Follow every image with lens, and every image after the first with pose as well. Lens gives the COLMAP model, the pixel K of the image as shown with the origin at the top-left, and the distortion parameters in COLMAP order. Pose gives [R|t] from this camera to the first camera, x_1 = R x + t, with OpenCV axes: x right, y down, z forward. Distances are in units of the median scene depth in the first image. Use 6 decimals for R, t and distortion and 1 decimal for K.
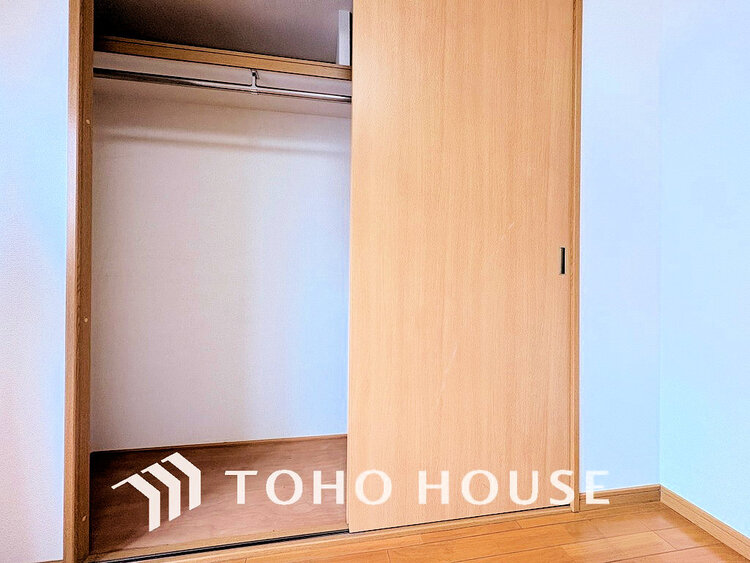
lens RADIAL K [[298.3, 0, 375.0], [0, 298.3, 281.5], [0, 0, 1]] dist [0.000347, -0.000205]
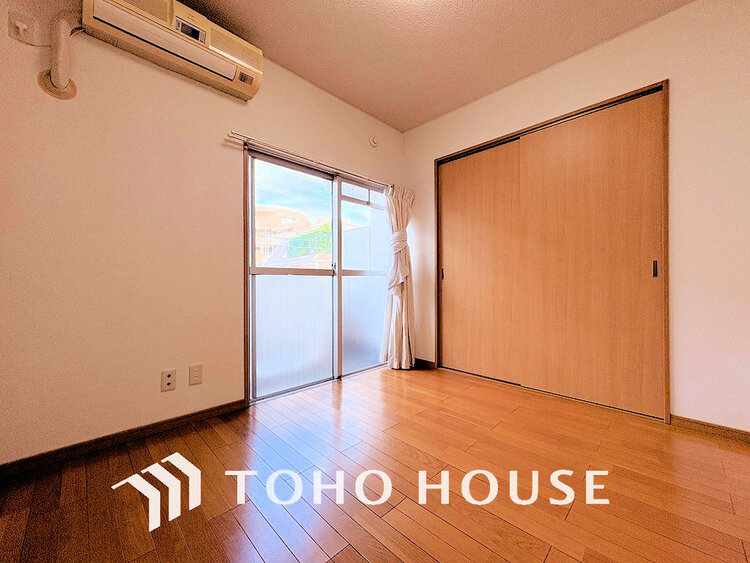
lens RADIAL K [[298.3, 0, 375.0], [0, 298.3, 281.5], [0, 0, 1]] dist [0.000347, -0.000205]
pose [[0.907857, -0.012058, -0.419107, -0.109131], [0.005254, 0.999835, -0.017383, 0.024705], [0.419248, 0.013580, 0.907770, -1.367230]]
